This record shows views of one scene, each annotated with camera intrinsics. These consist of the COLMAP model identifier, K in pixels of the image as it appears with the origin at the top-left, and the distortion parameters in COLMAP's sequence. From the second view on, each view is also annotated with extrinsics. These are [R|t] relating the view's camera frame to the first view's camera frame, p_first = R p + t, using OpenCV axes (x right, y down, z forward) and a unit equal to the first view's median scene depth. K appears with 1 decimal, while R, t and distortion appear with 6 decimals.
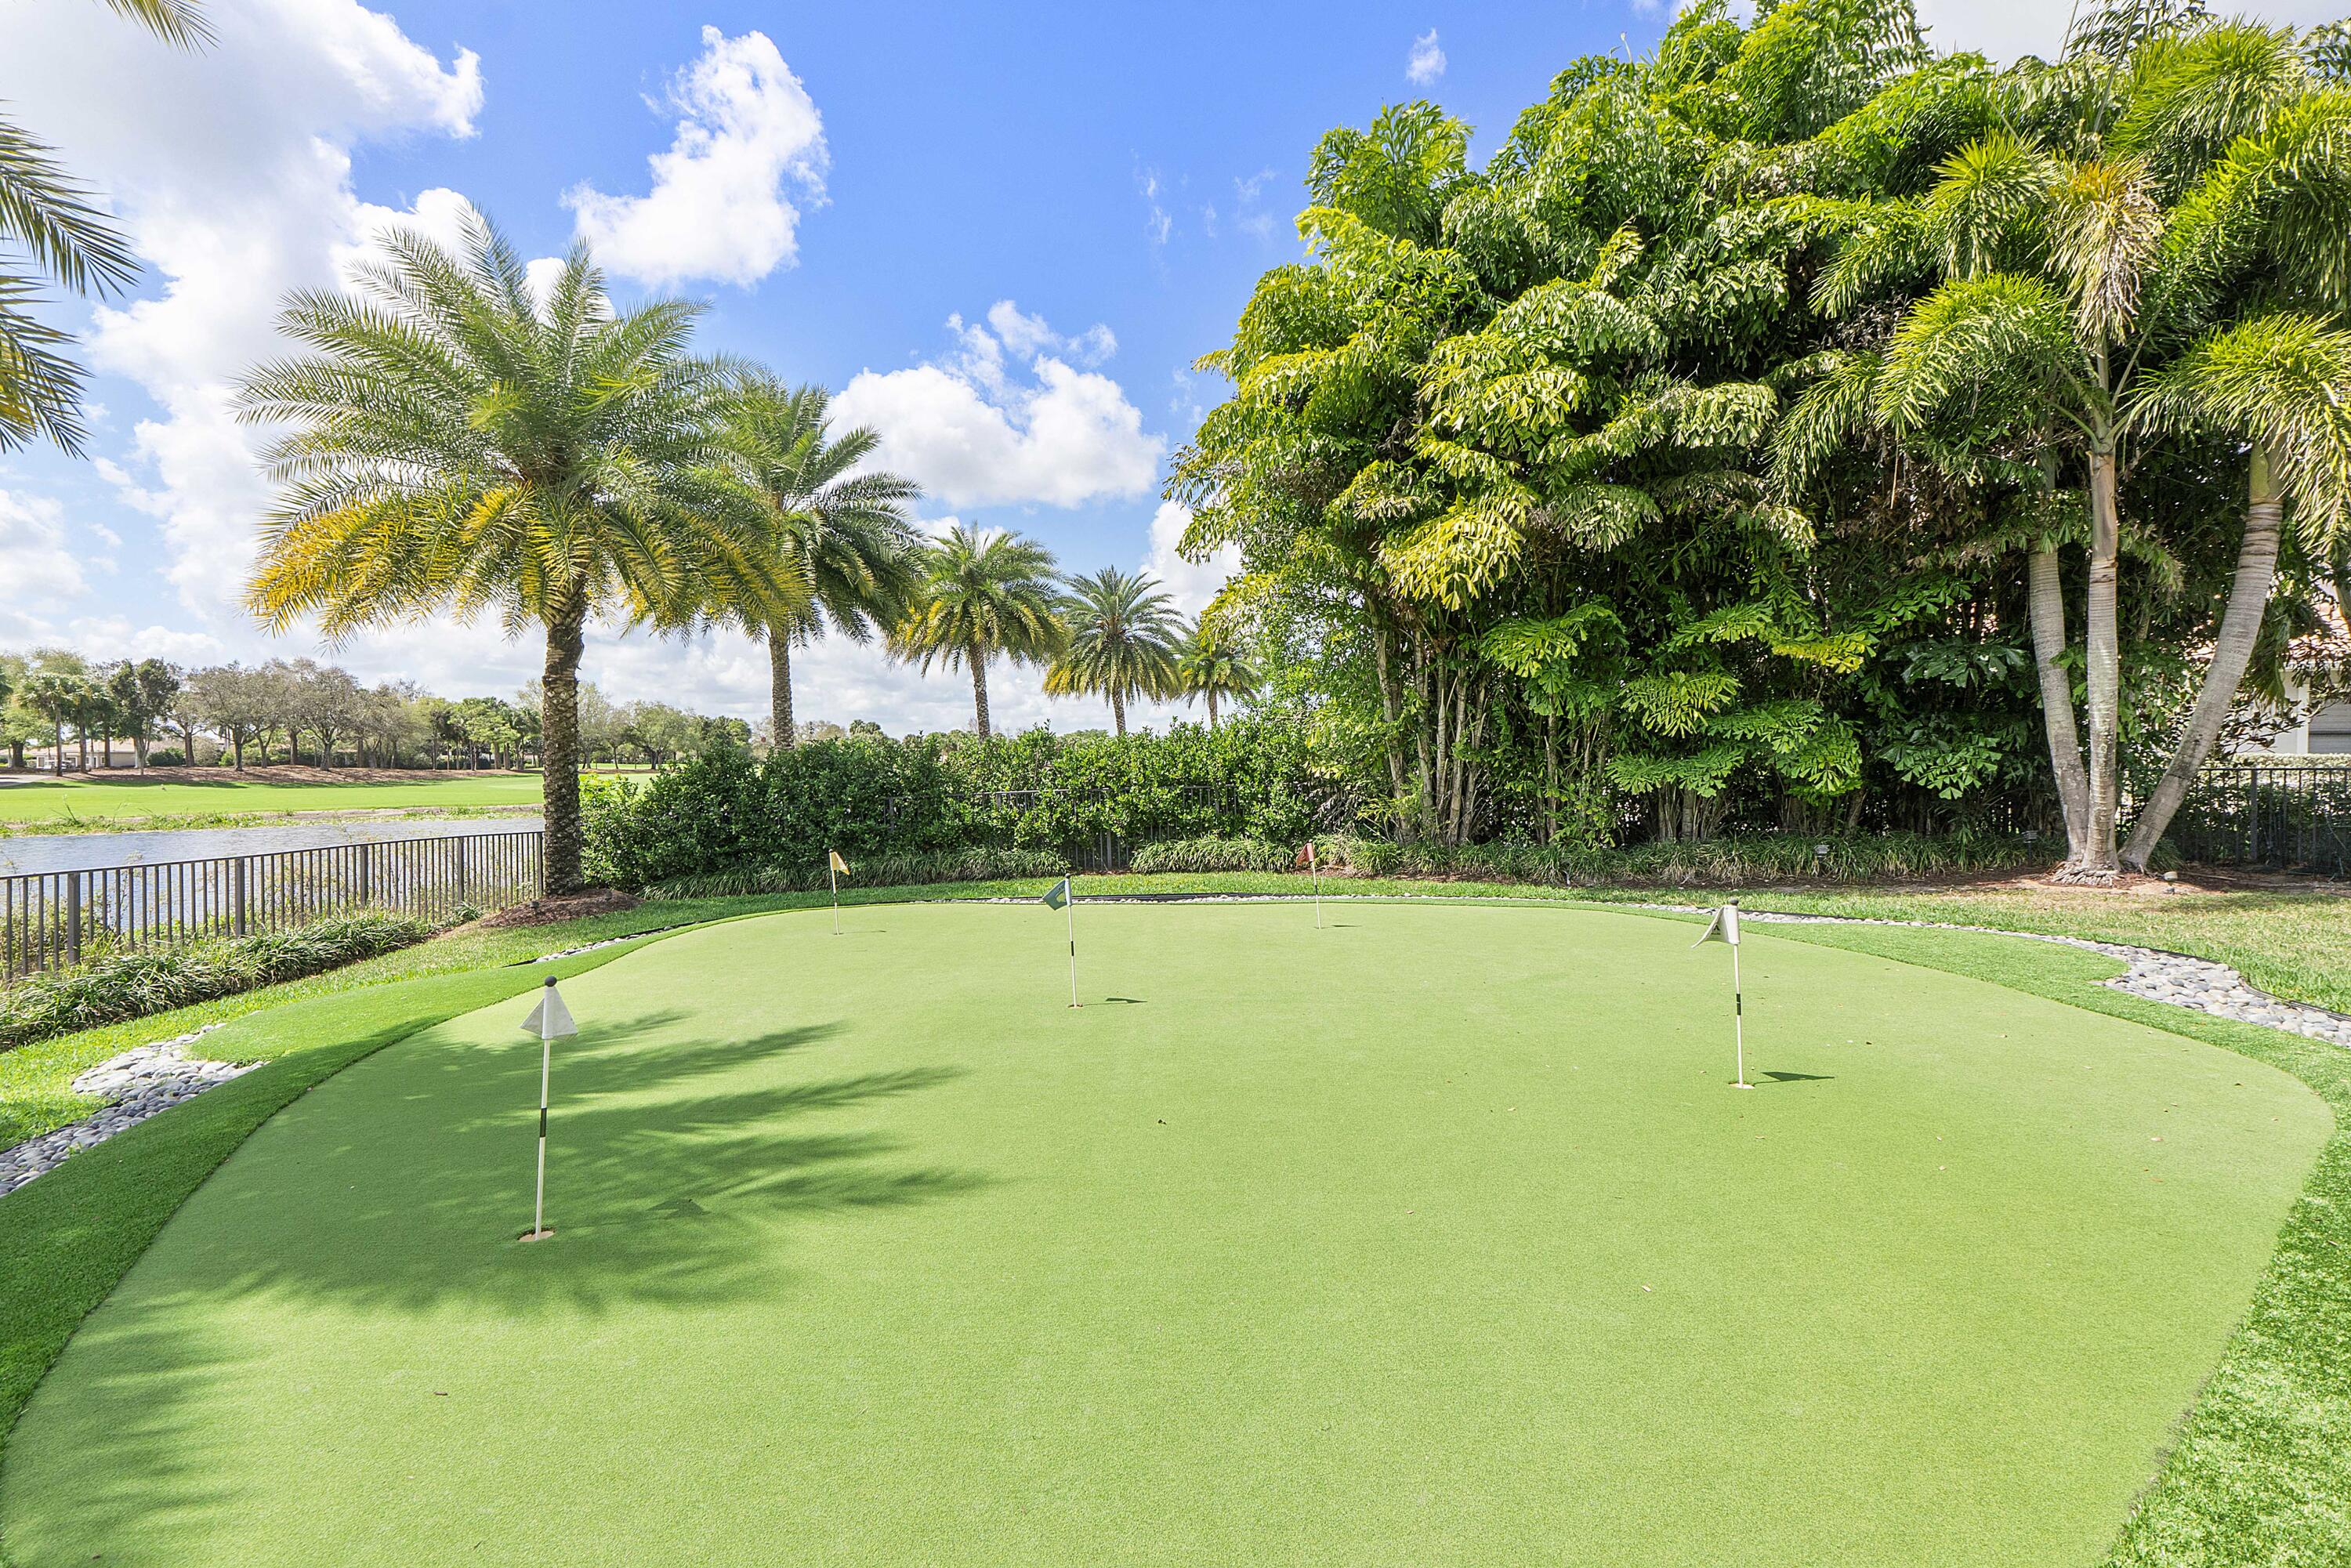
lens RADIAL K [[1008.9, 0, 1175.5], [0, 1008.9, 784.0], [0, 0, 1]] dist [-0.000250, -0.000395]
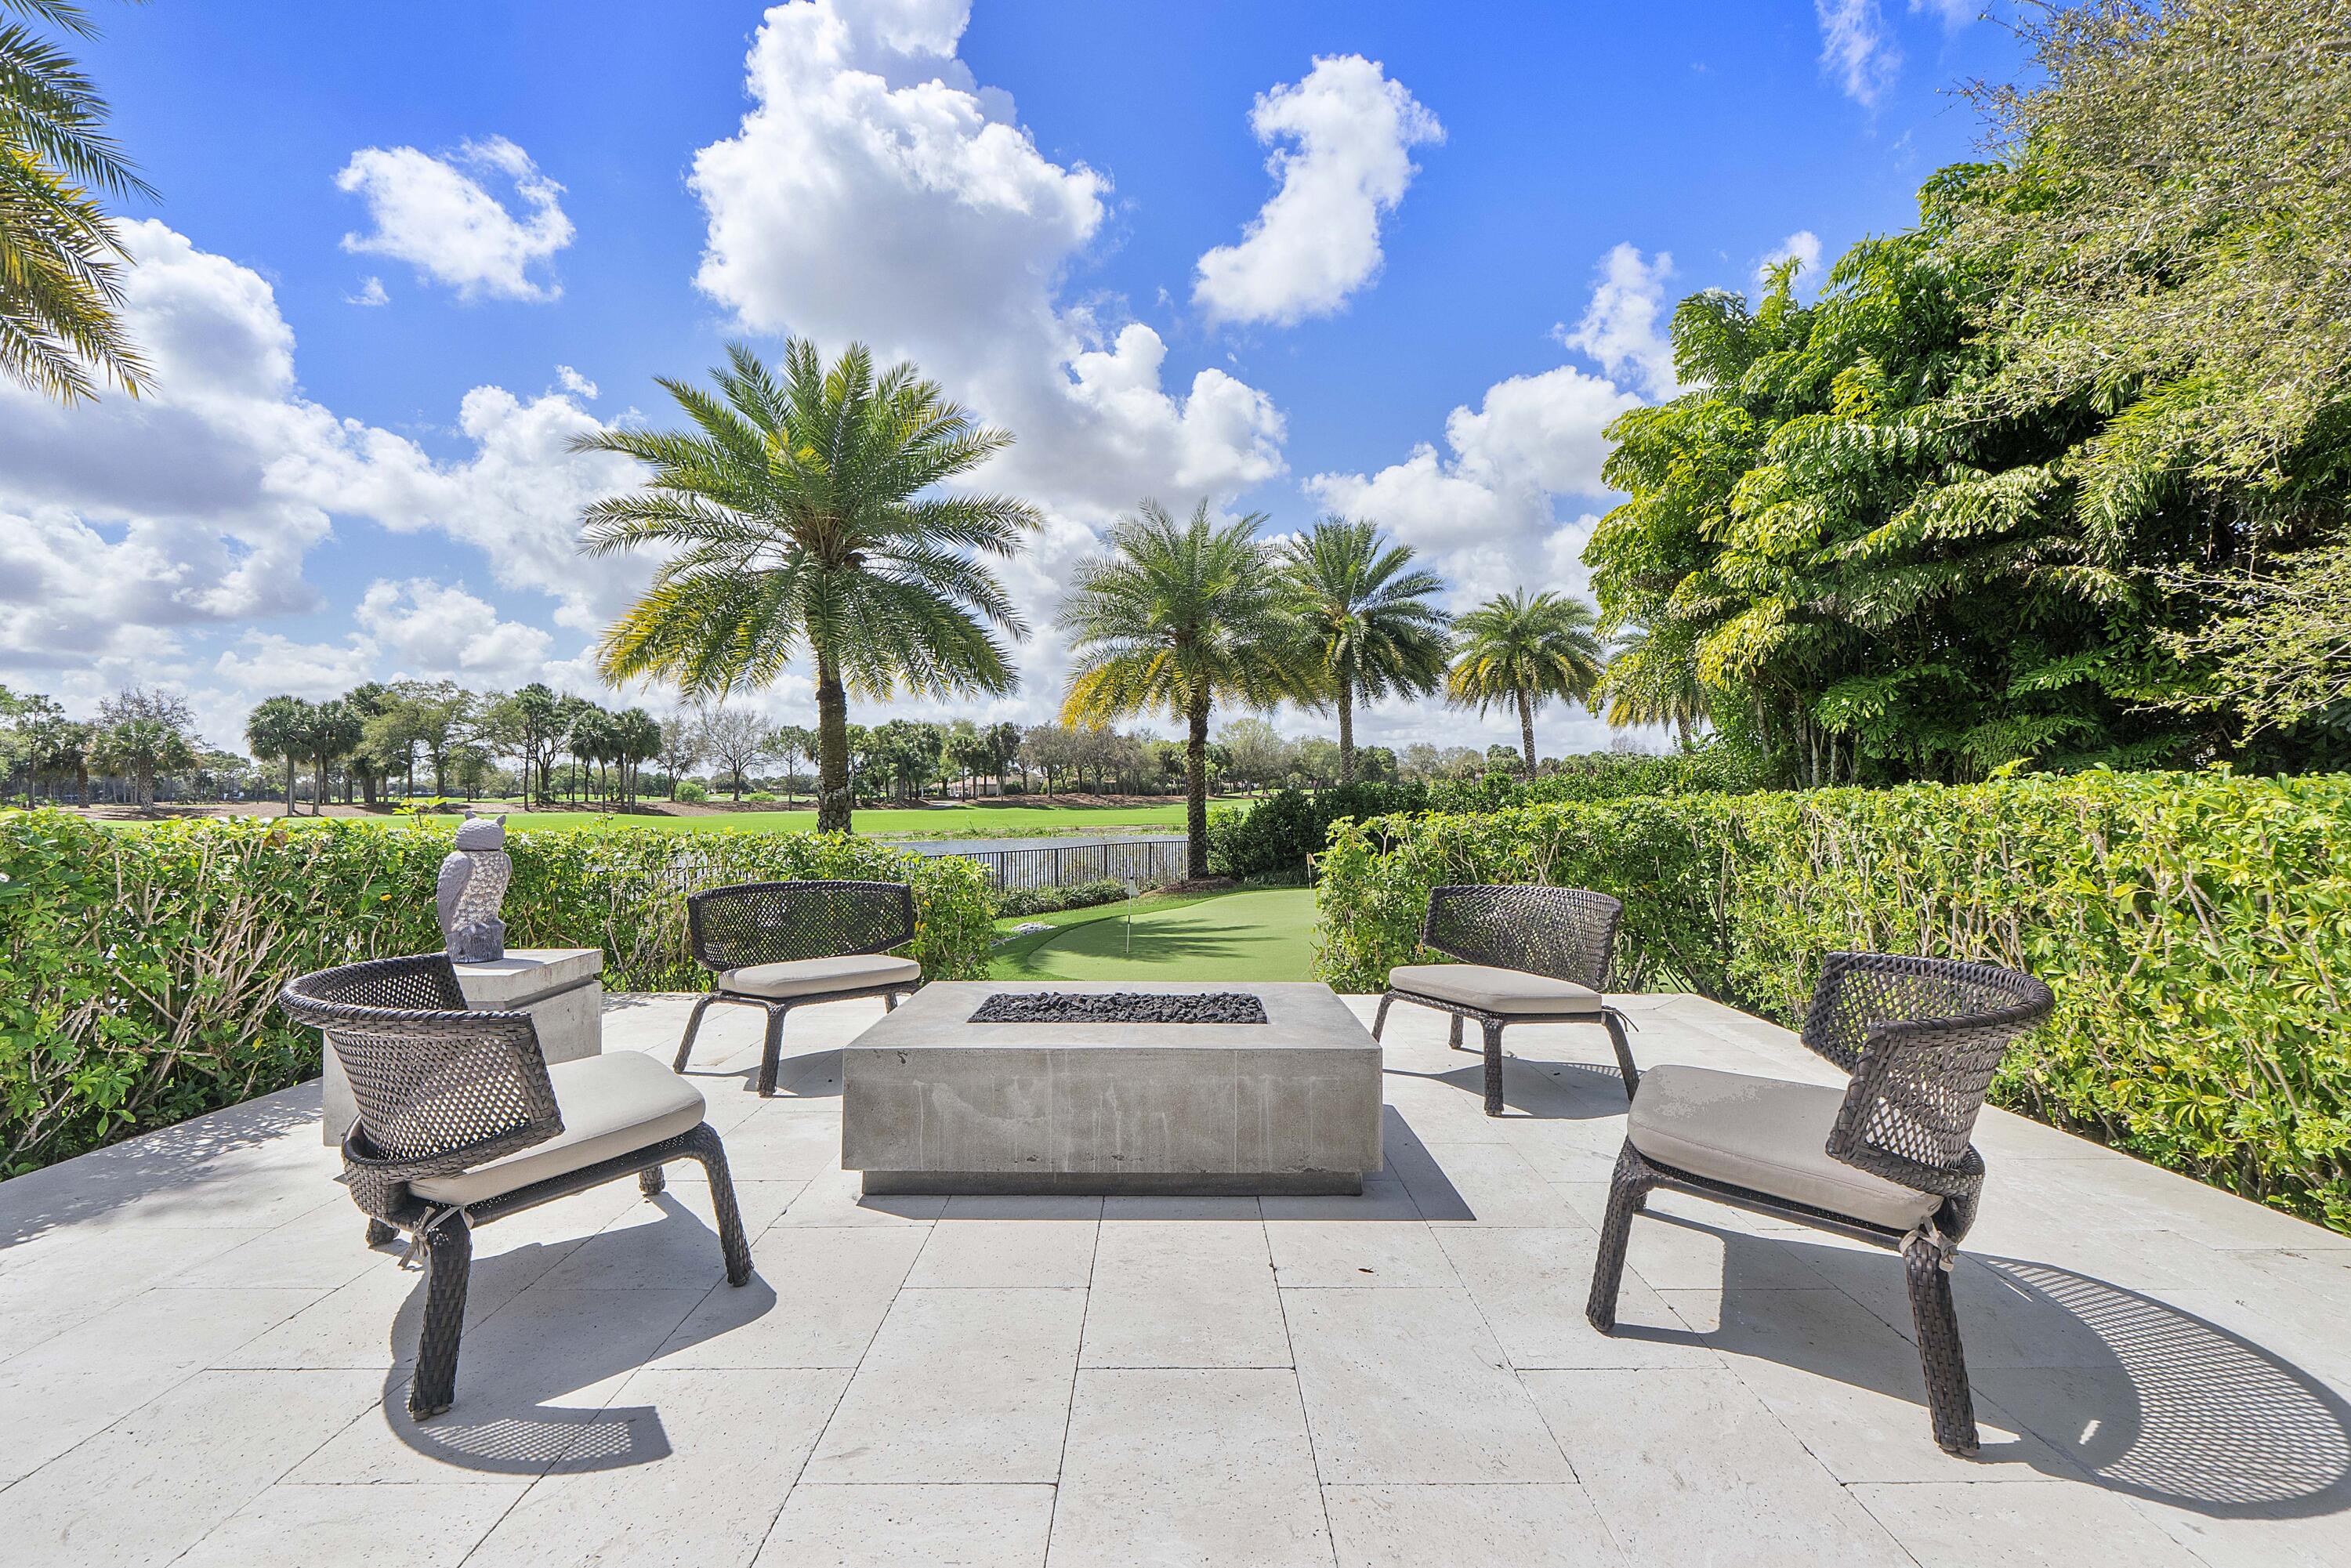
lens RADIAL K [[1012.7, 0, 1175.1], [0, 1012.7, 802.5], [0, 0, 1]] dist [-0.007612, -0.000001]
pose [[0.810780, -0.001391, -0.585350, 0.206918], [-0.000708, 0.999994, -0.003357, -0.006352], [0.585351, 0.003136, 0.810774, -0.231109]]
